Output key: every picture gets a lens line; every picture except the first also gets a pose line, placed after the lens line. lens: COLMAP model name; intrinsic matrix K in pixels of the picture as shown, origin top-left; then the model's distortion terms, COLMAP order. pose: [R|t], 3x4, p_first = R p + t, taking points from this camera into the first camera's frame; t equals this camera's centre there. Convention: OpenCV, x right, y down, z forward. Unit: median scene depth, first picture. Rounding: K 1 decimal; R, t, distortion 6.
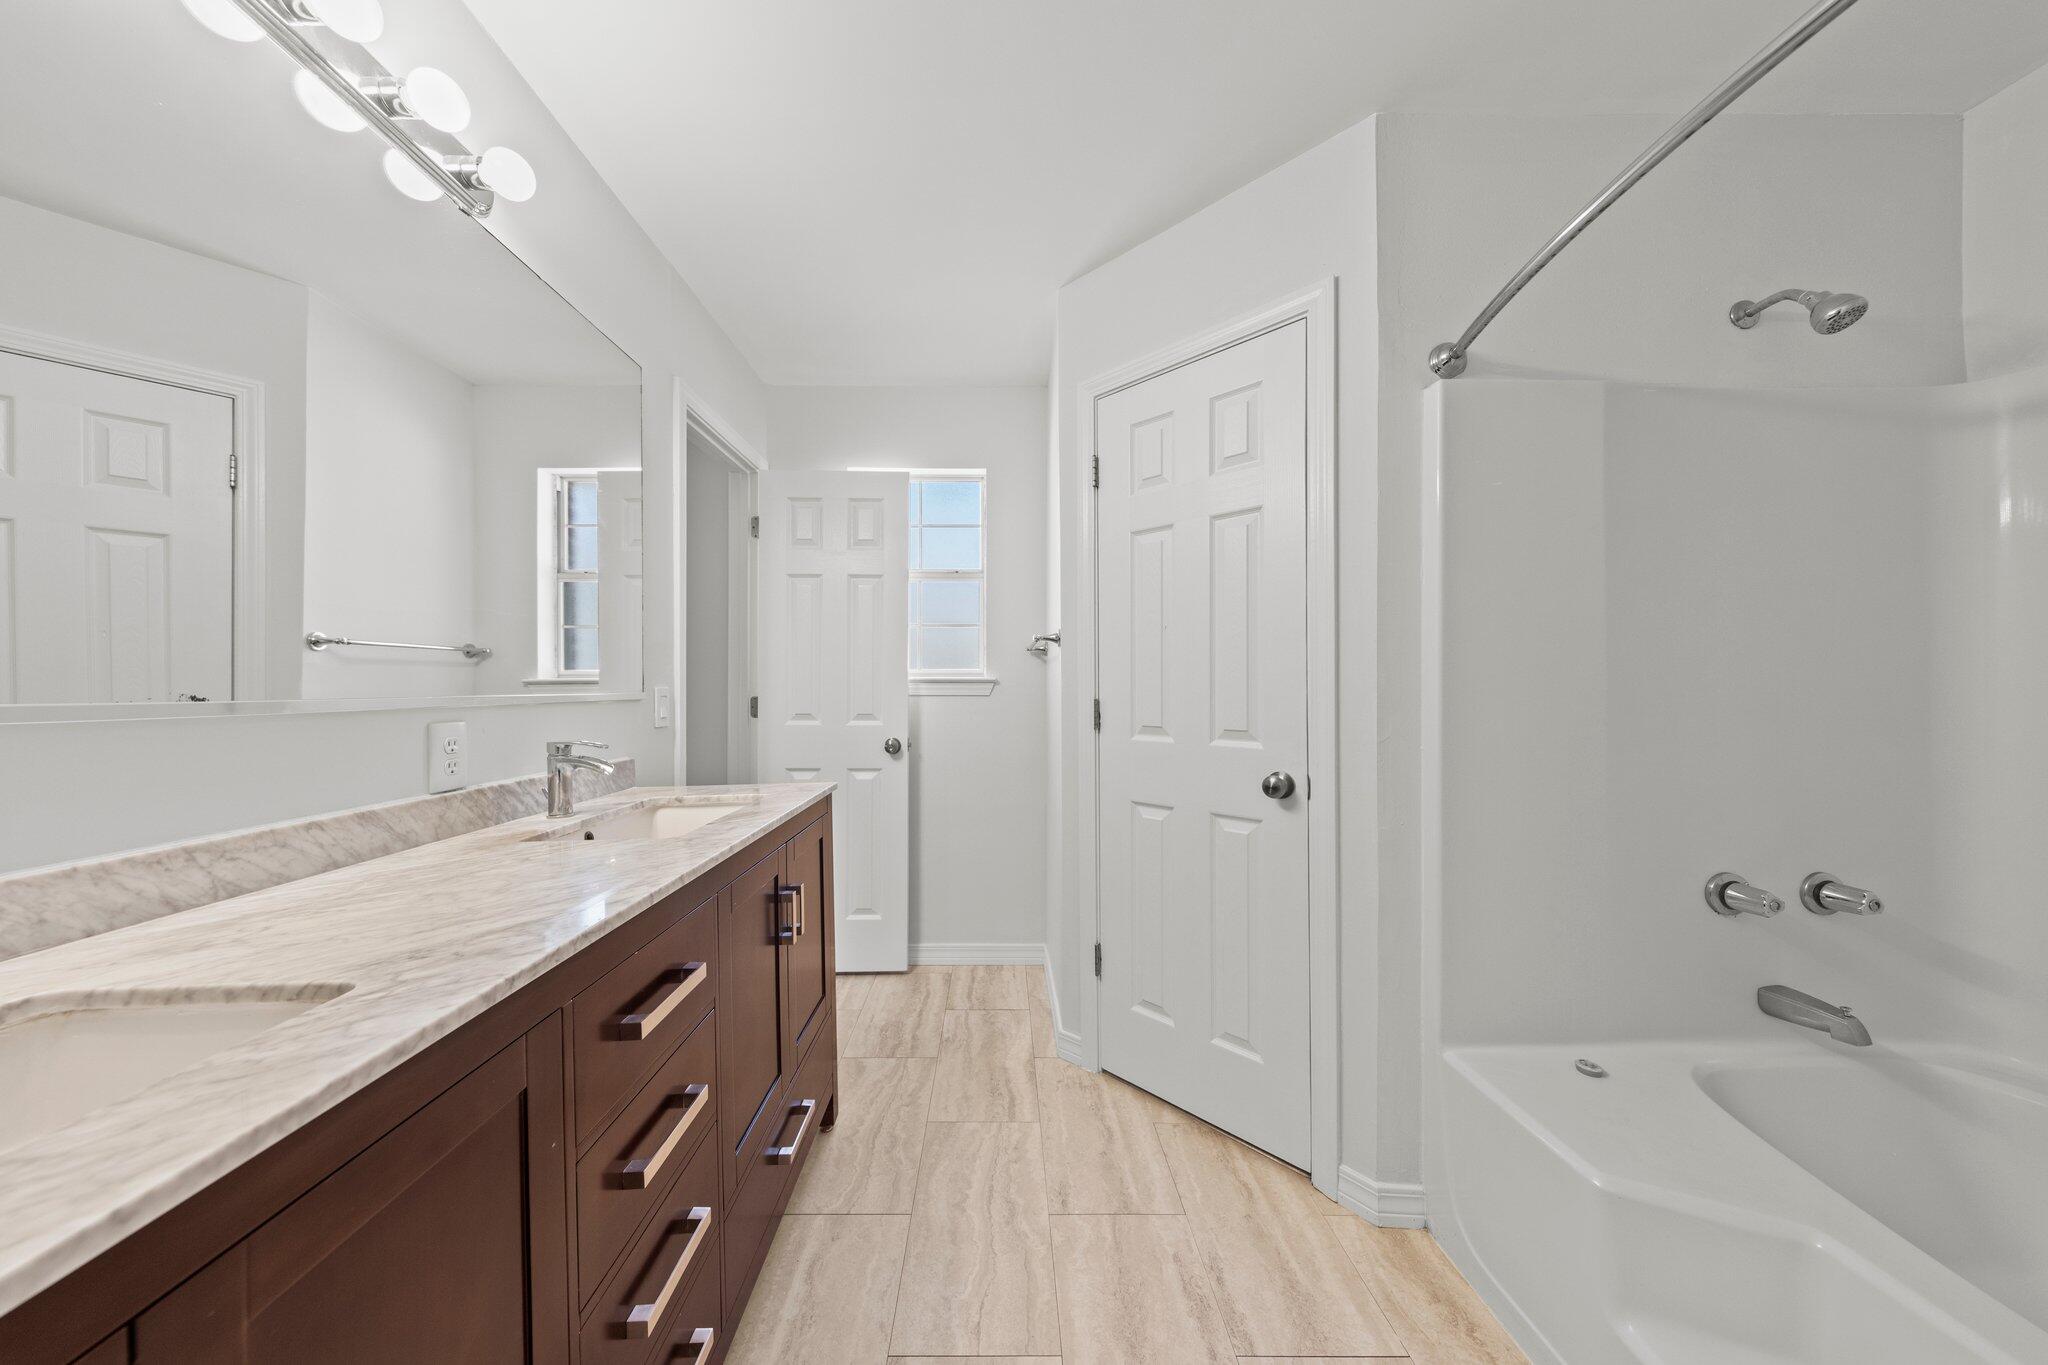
lens RADIAL K [[663.9, 0, 1030.3], [0, 663.9, 692.0], [0, 0, 1]] dist [-0.000003, -0.000063]
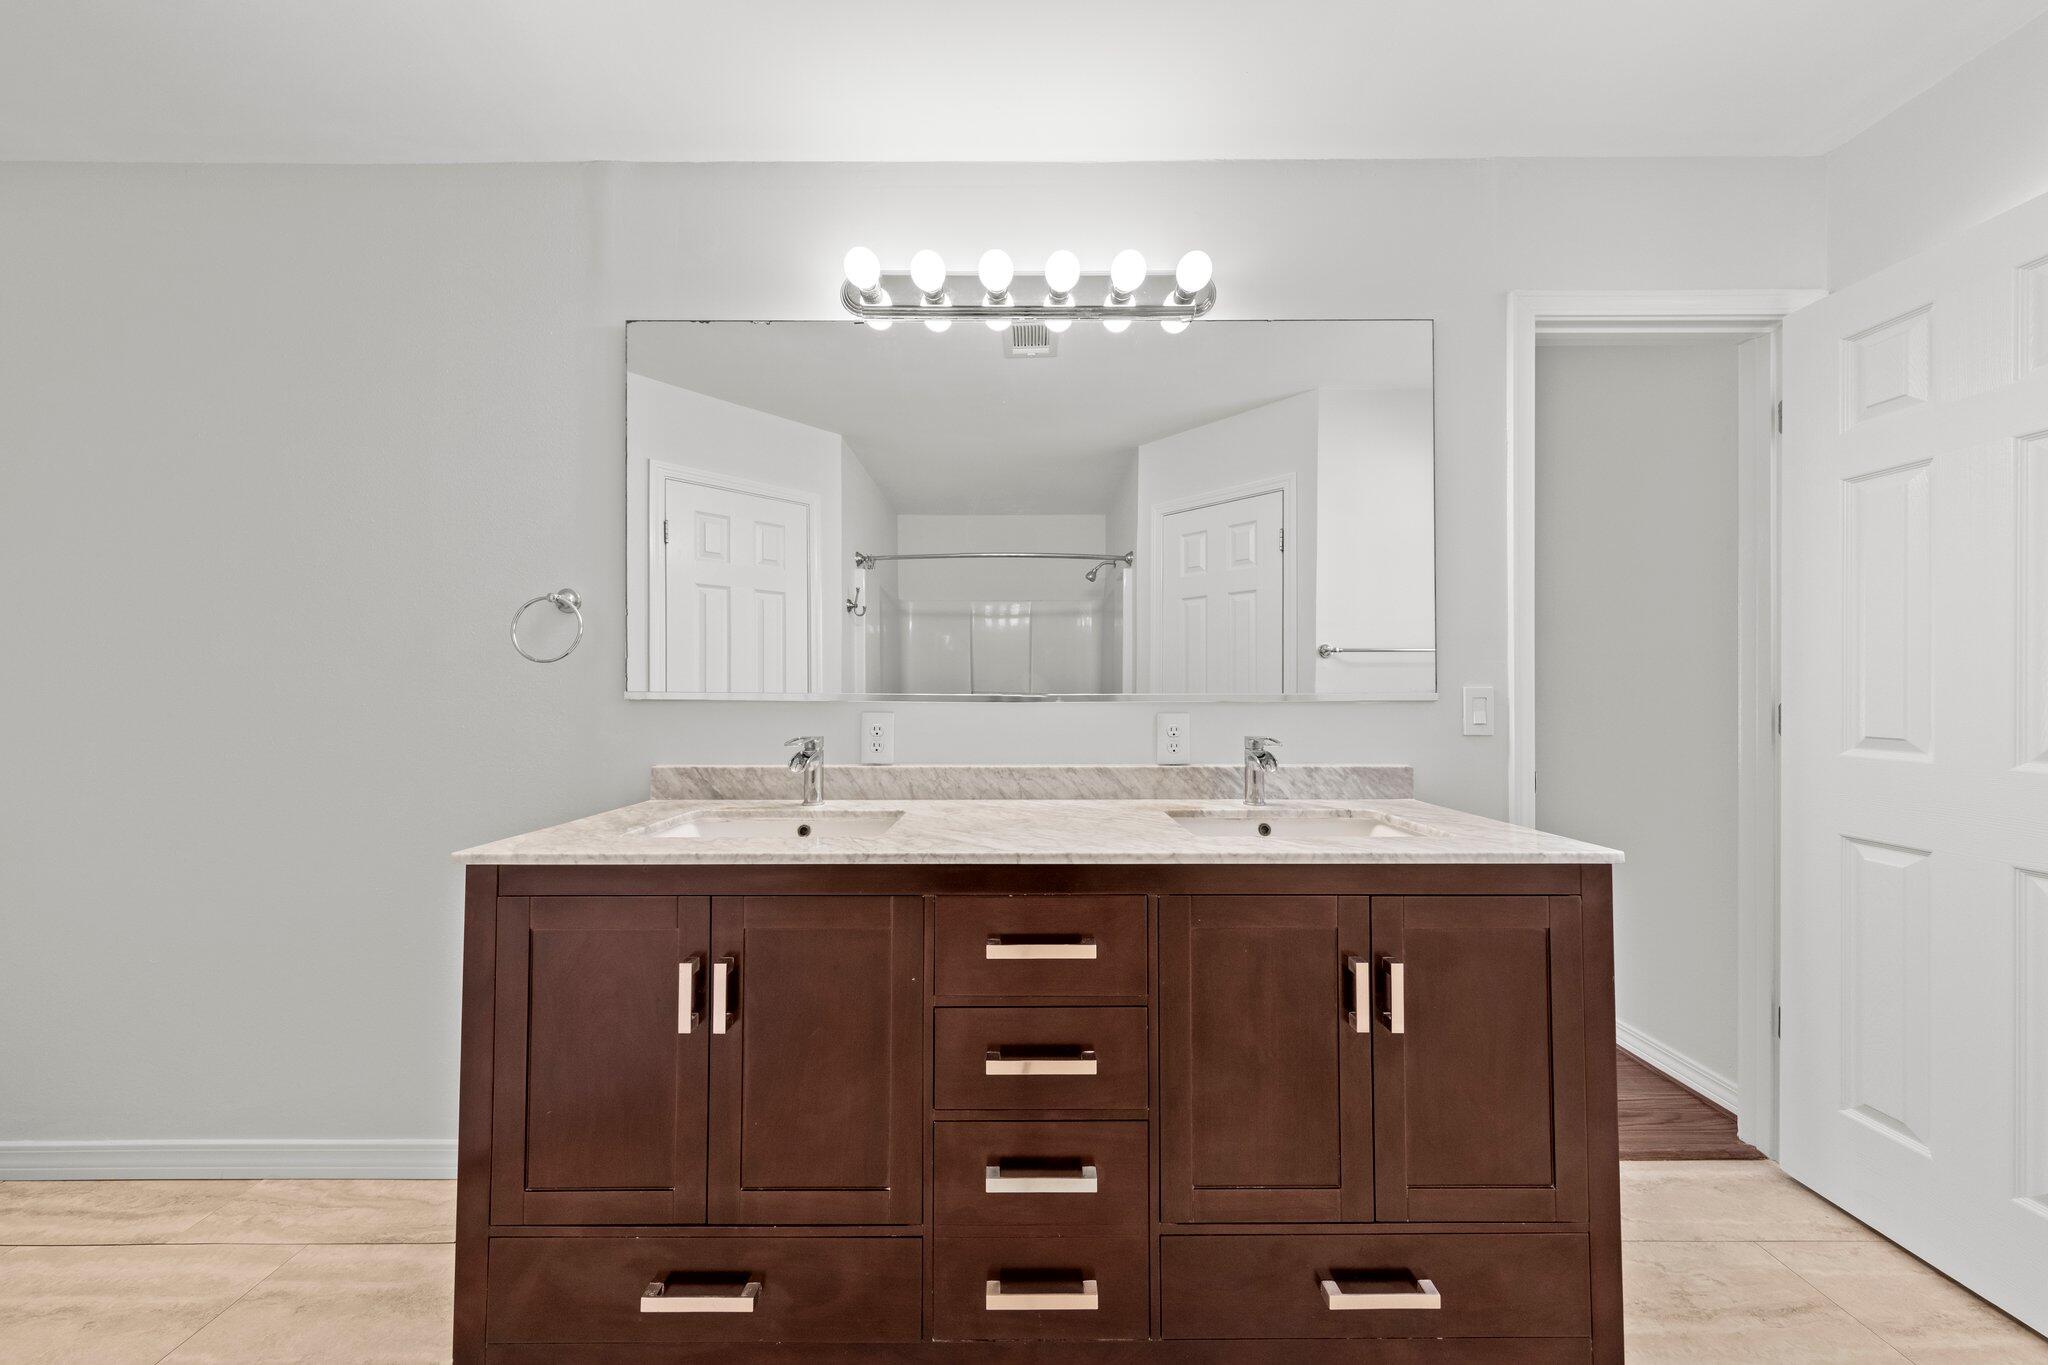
lens RADIAL K [[684.4, 0, 1027.3], [0, 684.4, 678.1], [0, 0, 1]] dist [0.010344, 0.000034]
pose [[-0.056739, -0.009646, -0.998342, 0.629700], [-0.006381, 0.999936, -0.009299, -0.012994], [0.998369, 0.005842, -0.056797, 0.954850]]
